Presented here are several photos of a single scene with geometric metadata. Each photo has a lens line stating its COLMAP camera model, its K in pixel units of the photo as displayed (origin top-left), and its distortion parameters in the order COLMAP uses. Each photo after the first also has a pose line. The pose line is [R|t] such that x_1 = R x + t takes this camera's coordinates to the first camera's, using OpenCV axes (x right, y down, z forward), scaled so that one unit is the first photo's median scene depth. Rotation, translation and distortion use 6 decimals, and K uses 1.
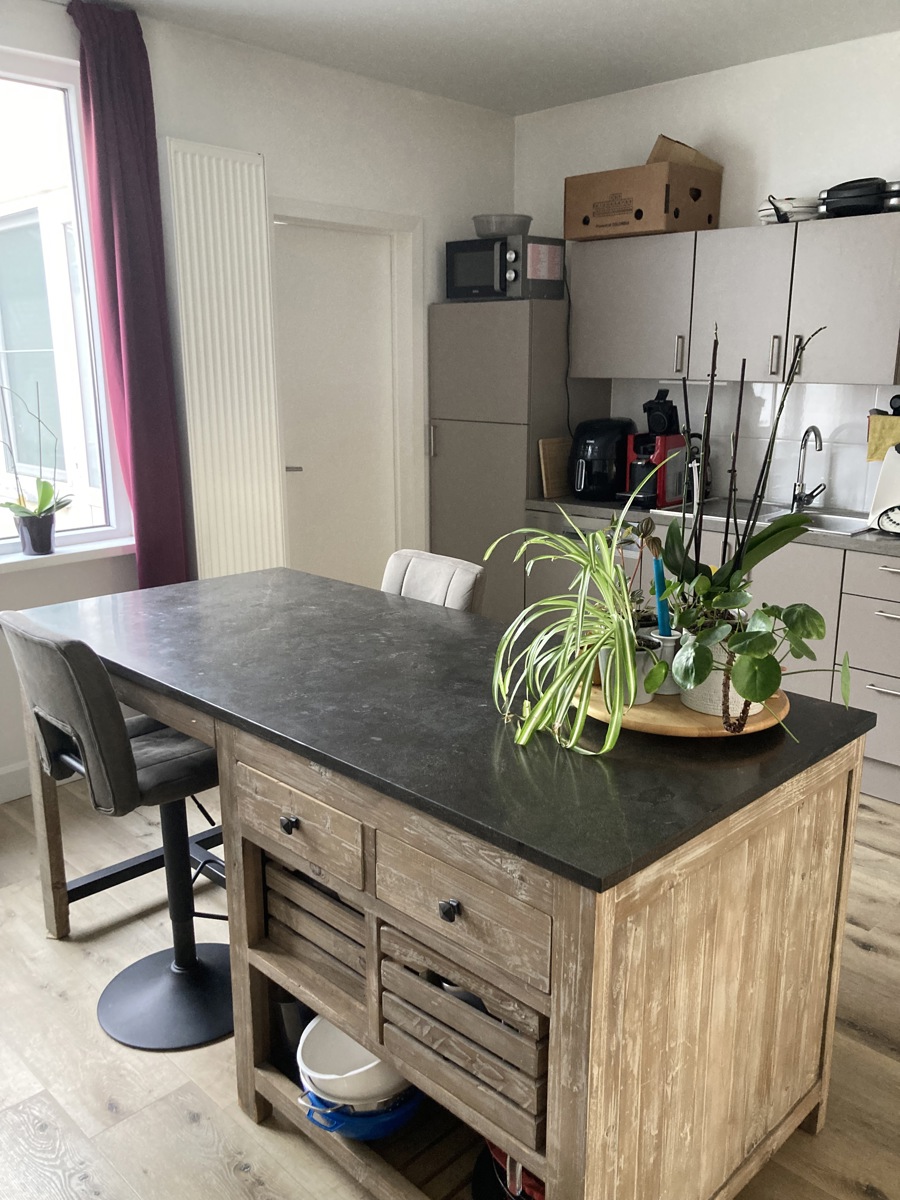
lens RADIAL K [[997.9, 0, 452.5], [0, 997.9, 608.9], [0, 0, 1]] dist [0.042360, -0.043679]
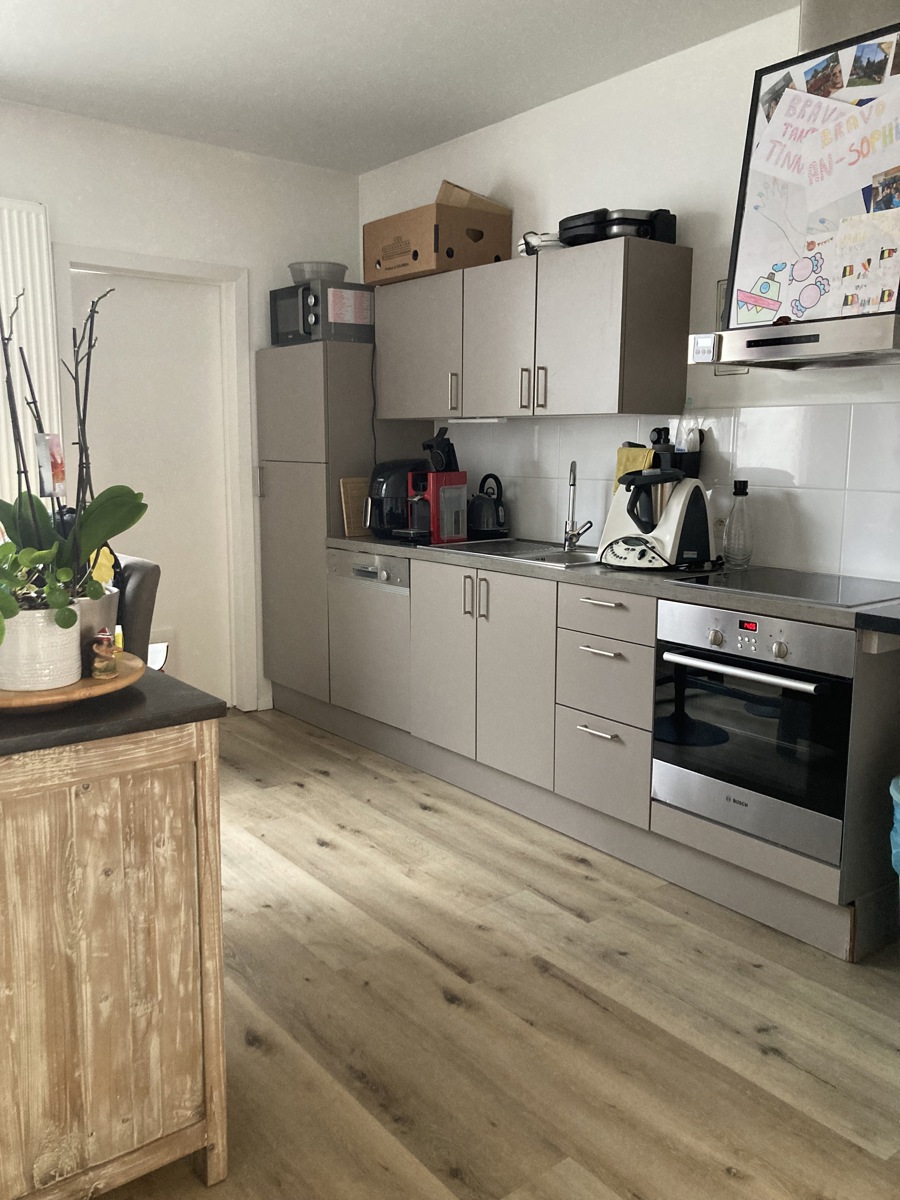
lens RADIAL K [[997.9, 0, 449.5], [0, 997.9, 593.1], [0, 0, 1]] dist [0.042360, -0.043679]
pose [[0.991700, 0.021582, -0.126747, 0.344668], [-0.034249, 0.994535, -0.098627, 0.040761], [0.123926, 0.102149, 0.987020, 0.045740]]
